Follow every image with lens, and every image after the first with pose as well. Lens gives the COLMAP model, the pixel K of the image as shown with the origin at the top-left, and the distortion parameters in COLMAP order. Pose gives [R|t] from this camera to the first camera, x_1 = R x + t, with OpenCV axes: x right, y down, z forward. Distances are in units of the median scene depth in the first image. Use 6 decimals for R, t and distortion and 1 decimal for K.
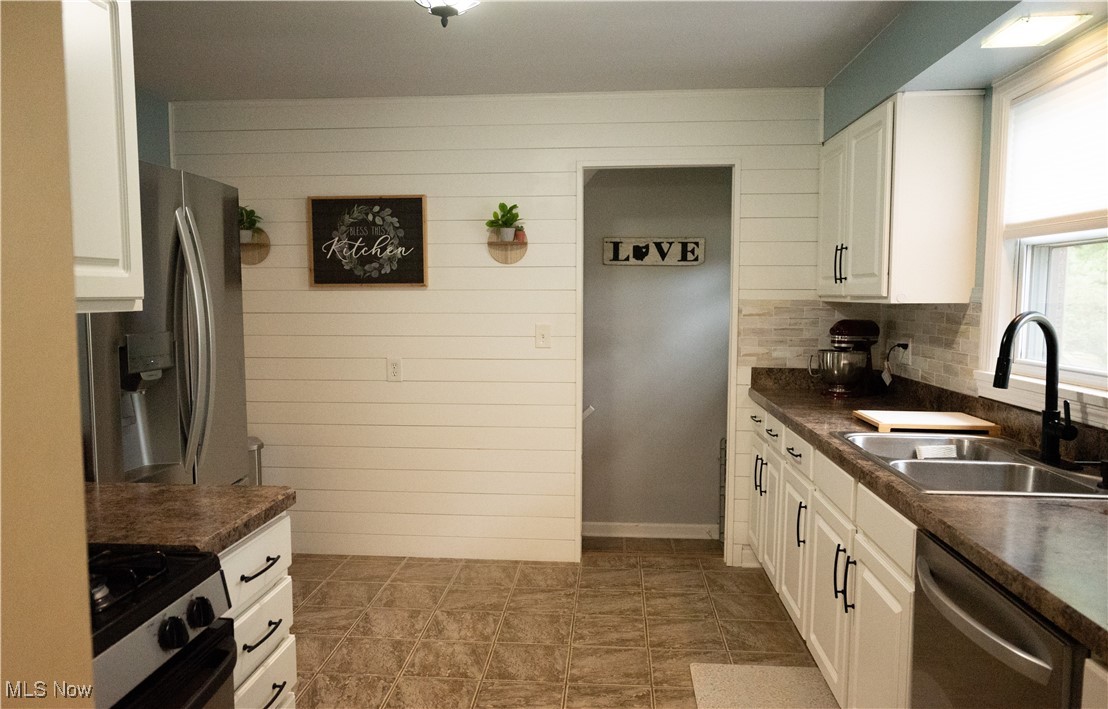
lens RADIAL K [[809.8, 0, 554.2], [0, 809.8, 360.5], [0, 0, 1]] dist [-0.003725, 0.007289]
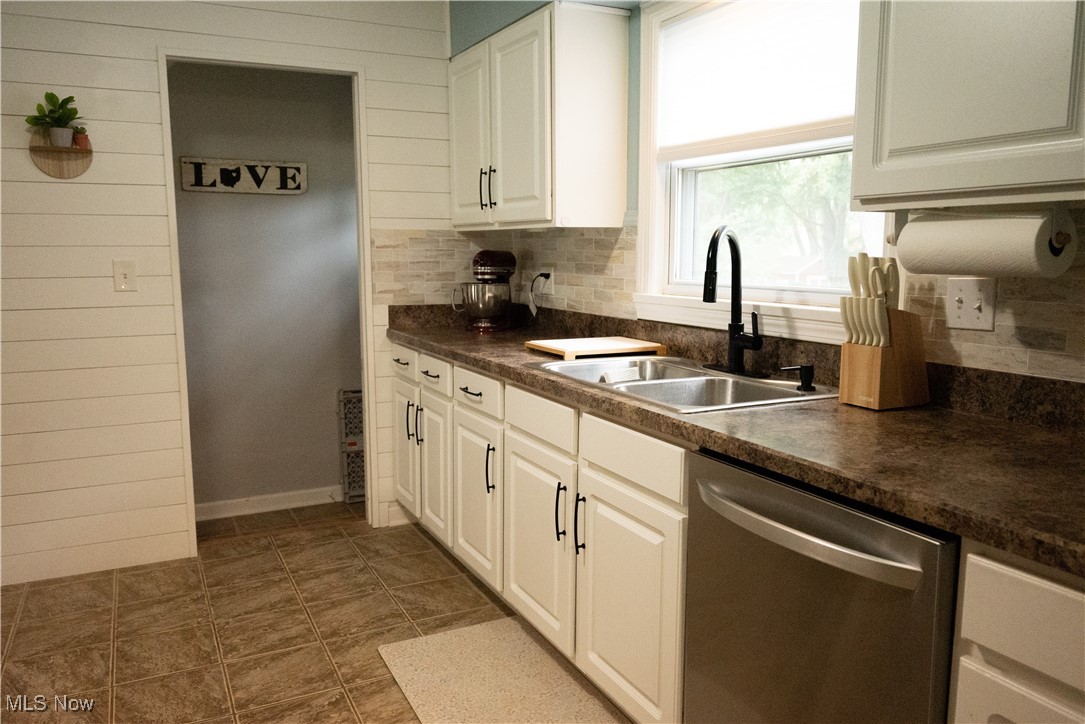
lens RADIAL K [[818.5, 0, 540.7], [0, 818.5, 358.3], [0, 0, 1]] dist [-0.002501, 0.010315]
pose [[0.856504, -0.072831, 0.510977, -0.091023], [0.045783, 0.996812, 0.065336, 0.017442], [-0.514106, -0.032567, 0.857108, 0.153452]]
